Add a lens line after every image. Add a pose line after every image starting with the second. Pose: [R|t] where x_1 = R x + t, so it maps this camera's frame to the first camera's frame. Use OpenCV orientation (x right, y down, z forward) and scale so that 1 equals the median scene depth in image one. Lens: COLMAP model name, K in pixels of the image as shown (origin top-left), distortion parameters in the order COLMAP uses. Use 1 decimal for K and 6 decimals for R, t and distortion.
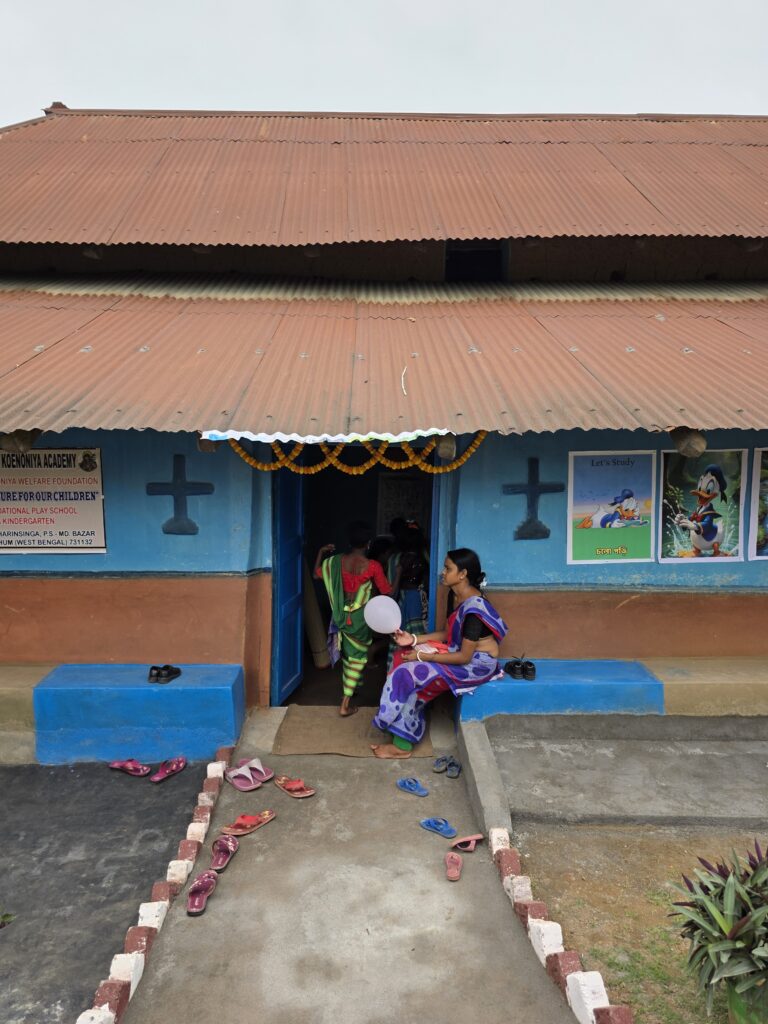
lens RADIAL K [[682.0, 0, 382.6], [0, 682.0, 505.3], [0, 0, 1]] dist [0.031871, 0.000172]
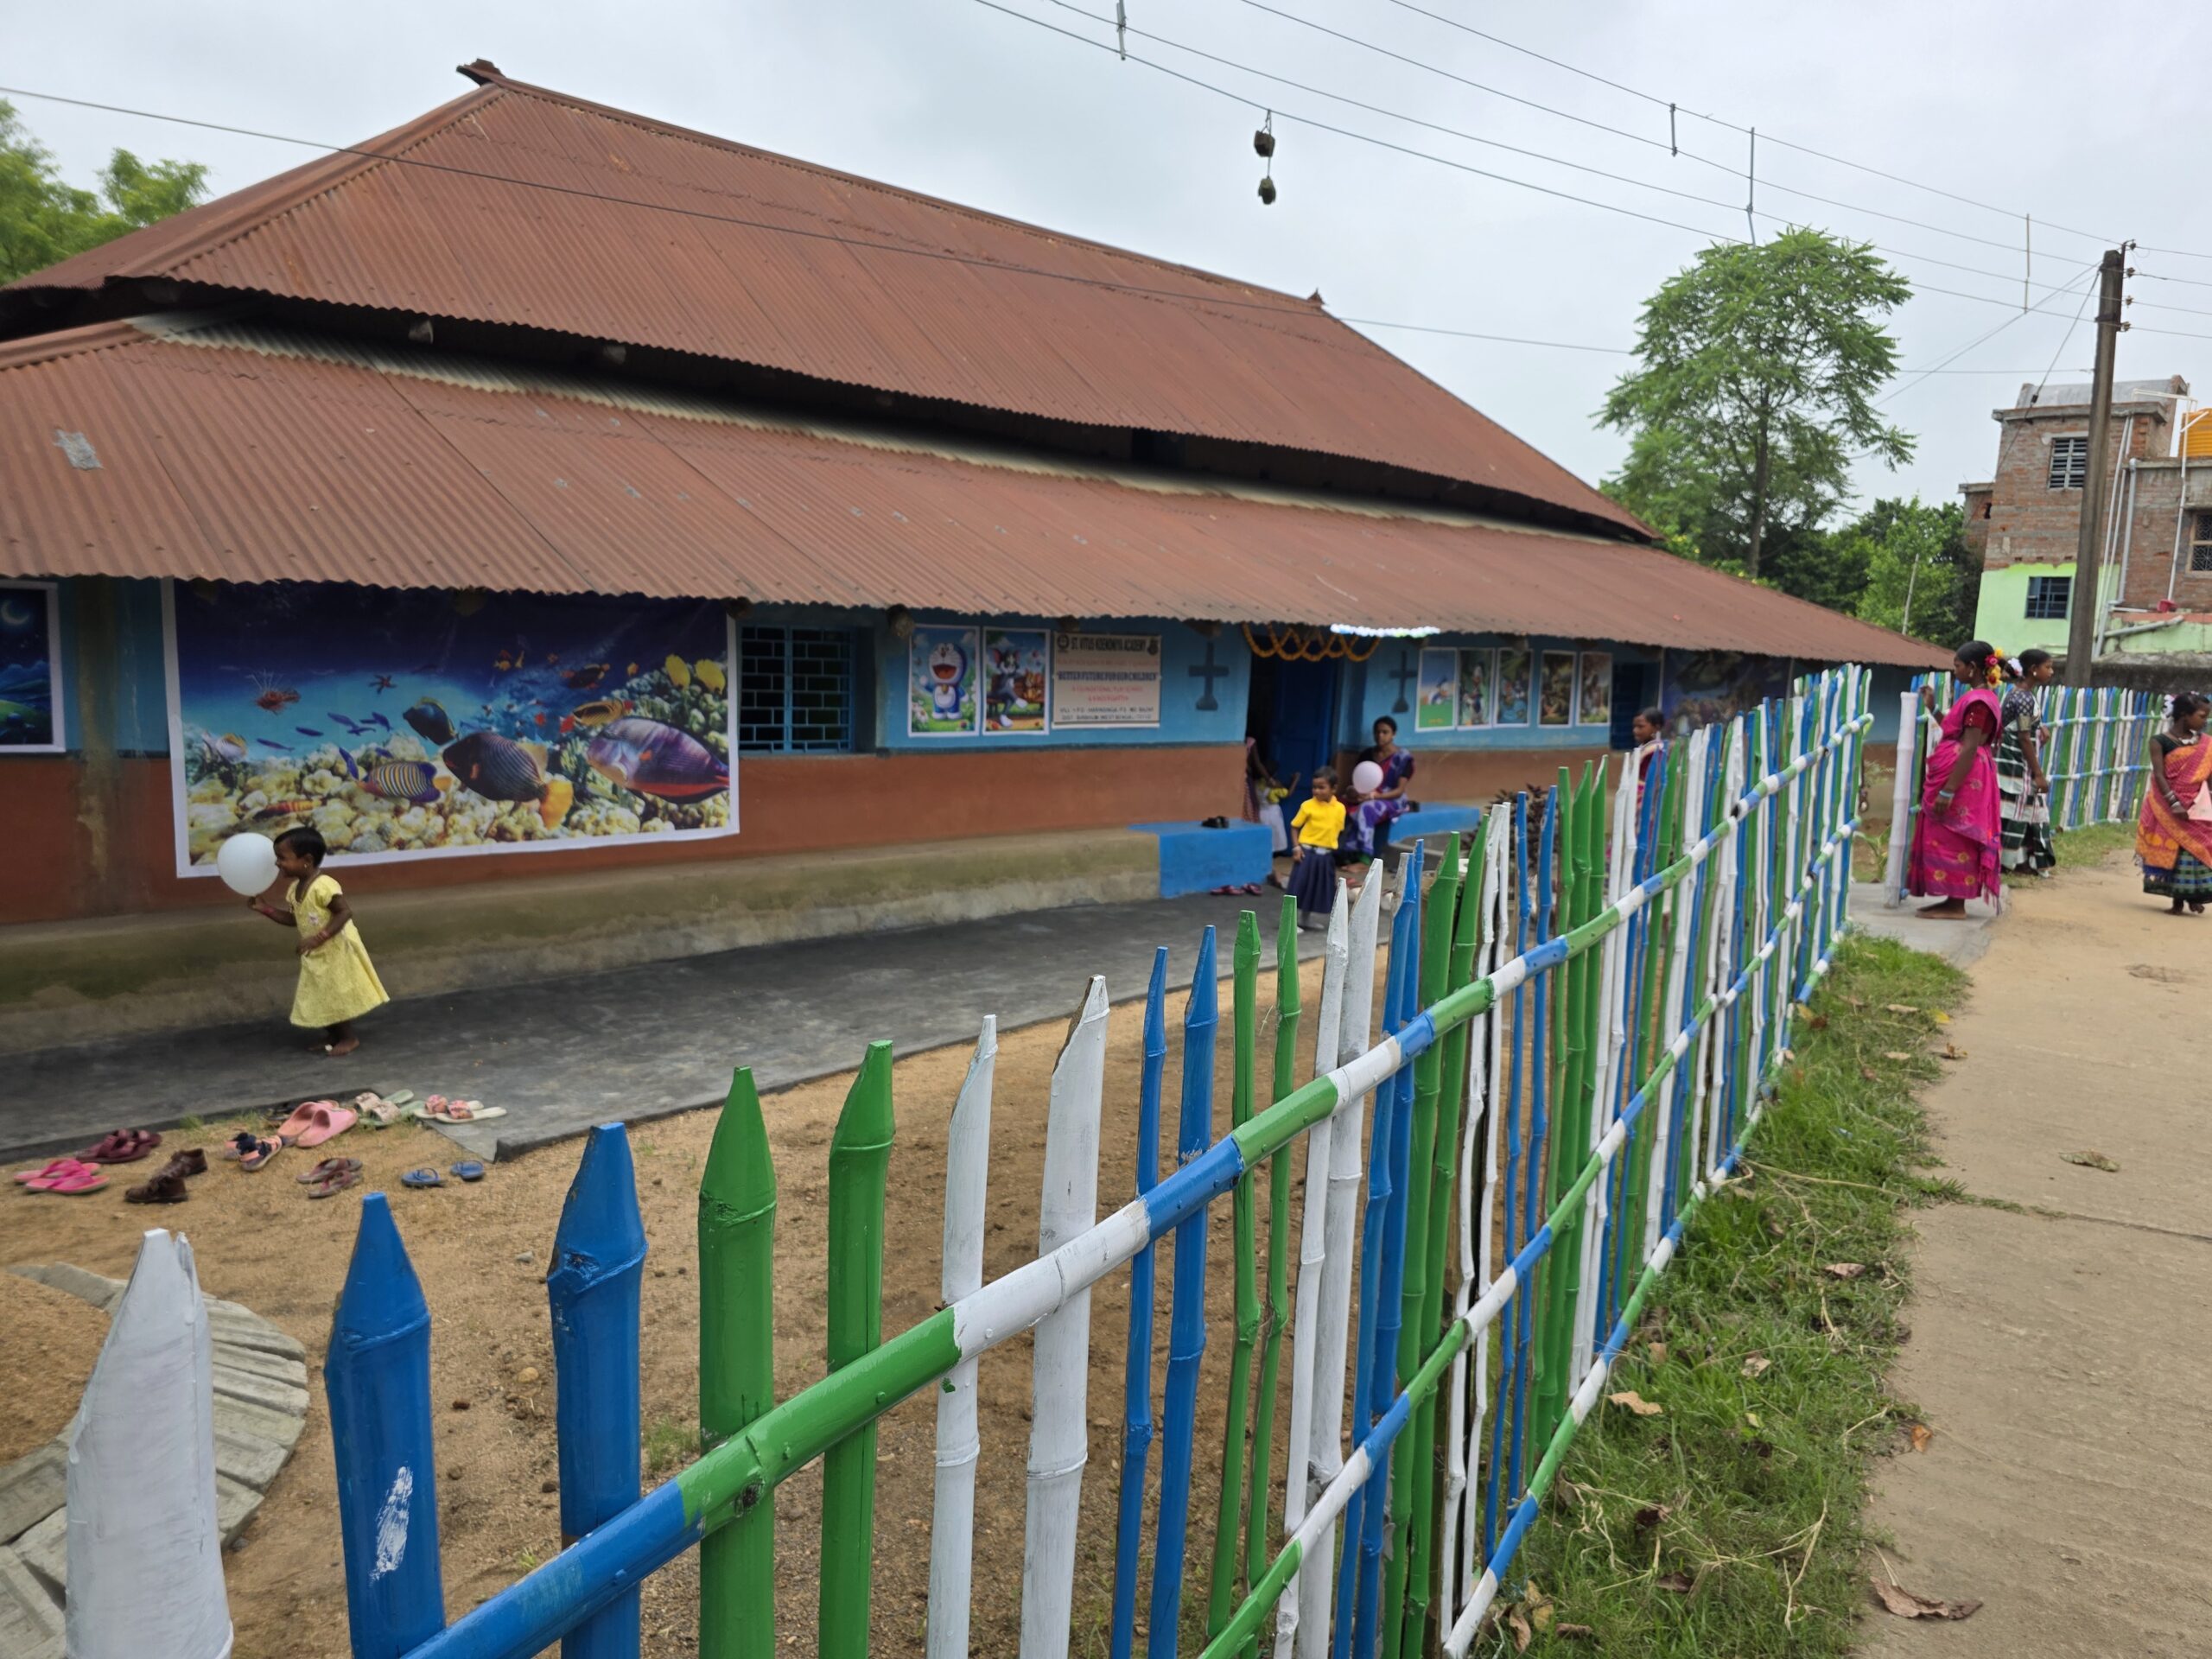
lens RADIAL K [[1473.2, 0, 1104.5], [0, 1473.2, 833.1], [0, 0, 1]] dist [0.031871, 0.000172]
pose [[0.773788, -0.056002, 0.630964, -2.059355], [0.031296, 0.998248, 0.050221, 0.121258], [-0.632671, -0.019114, 0.774185, -0.868178]]
